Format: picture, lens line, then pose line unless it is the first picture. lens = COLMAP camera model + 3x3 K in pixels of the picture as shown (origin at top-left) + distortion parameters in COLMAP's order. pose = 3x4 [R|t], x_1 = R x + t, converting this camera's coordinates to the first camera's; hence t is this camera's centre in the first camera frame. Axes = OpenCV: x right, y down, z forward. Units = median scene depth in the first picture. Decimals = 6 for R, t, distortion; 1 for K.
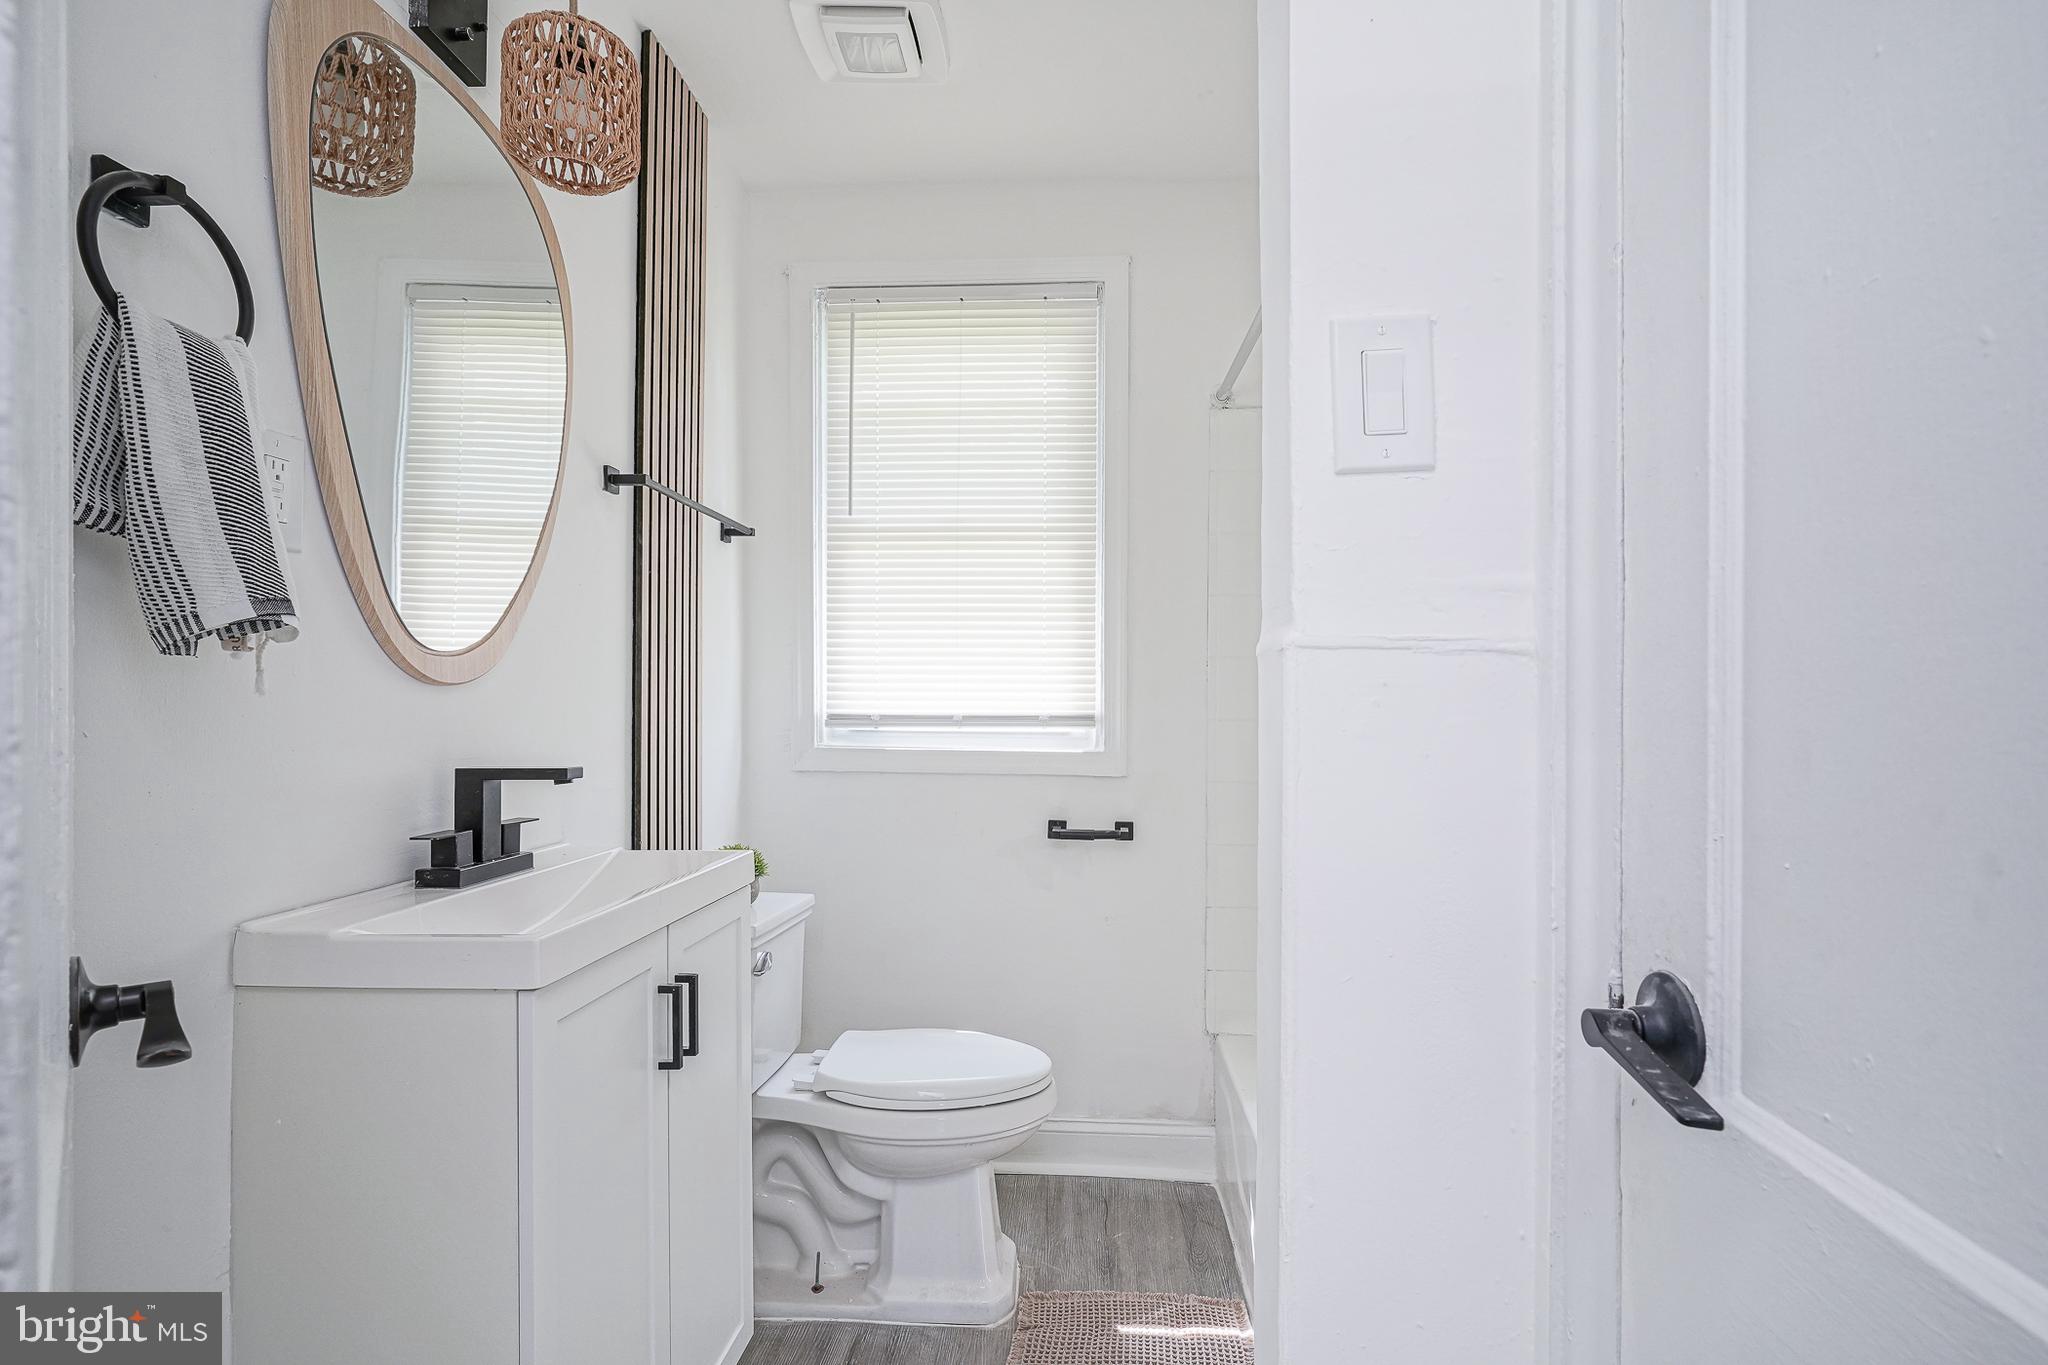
lens RADIAL K [[997.2, 0, 986.0], [0, 997.2, 686.6], [0, 0, 1]] dist [-0.000525, 0.000388]
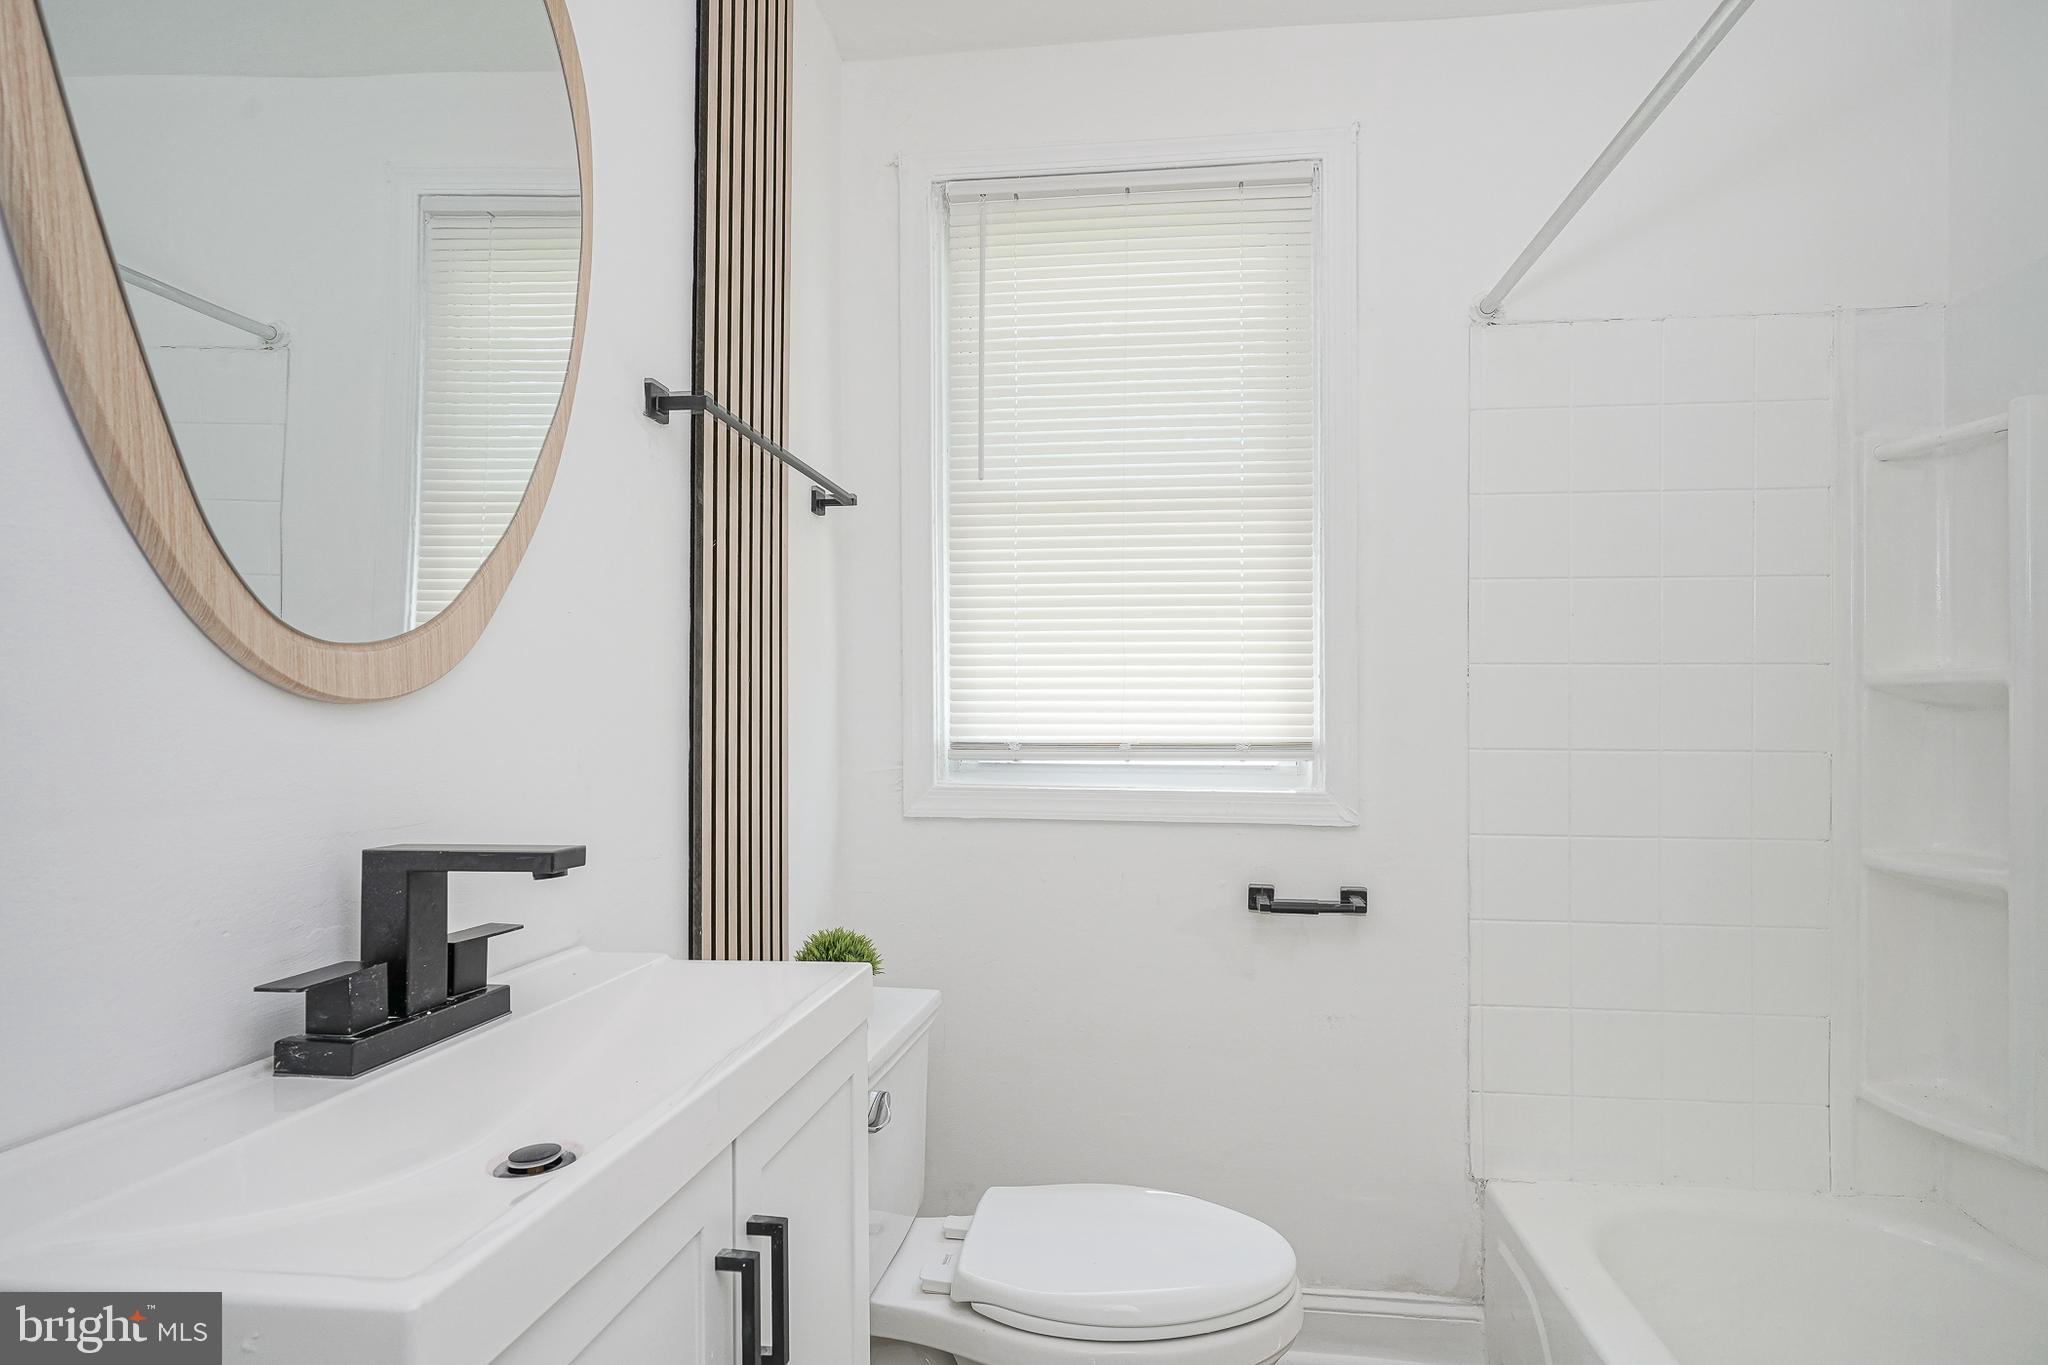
lens RADIAL K [[1032.8, 0, 1031.7], [0, 1032.8, 701.2], [0, 0, 1]] dist [-0.003962, 0.006258]
pose [[0.999131, -0.003282, -0.041548, -0.088043], [0.003046, 0.999979, -0.005740, 0.001593], [0.041565, 0.005608, 0.999120, 0.295276]]
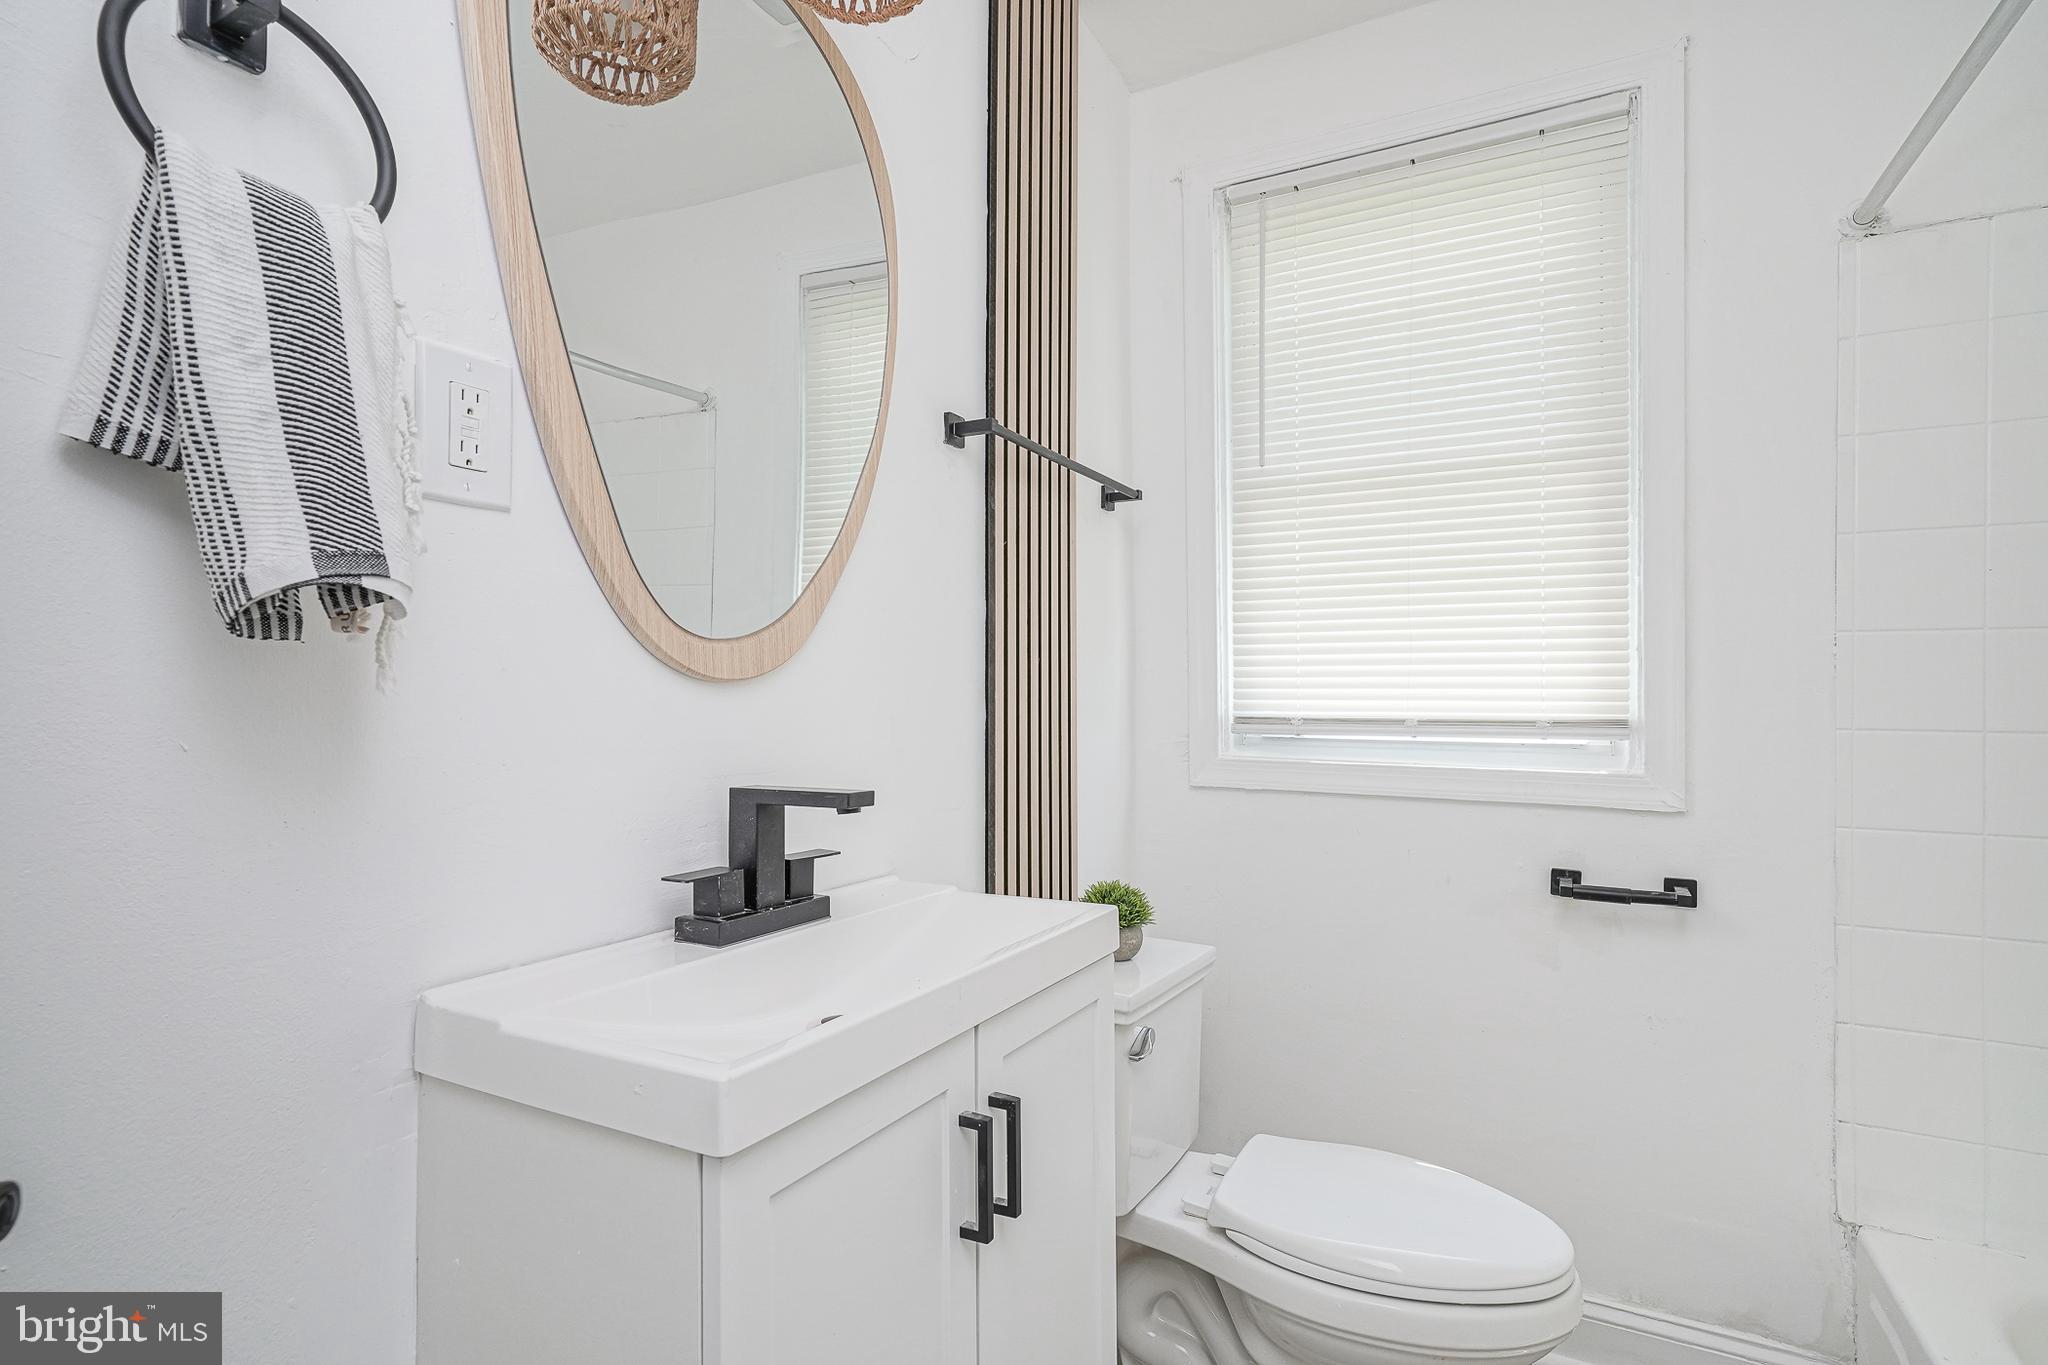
lens RADIAL K [[997.2, 0, 986.0], [0, 997.2, 686.6], [0, 0, 1]] dist [-0.000525, 0.000388]
pose [[0.913134, -0.005653, -0.407621, -0.019413], [0.006292, 0.999980, 0.000226, 0.002621], [0.407612, -0.002771, 0.913151, 0.251435]]
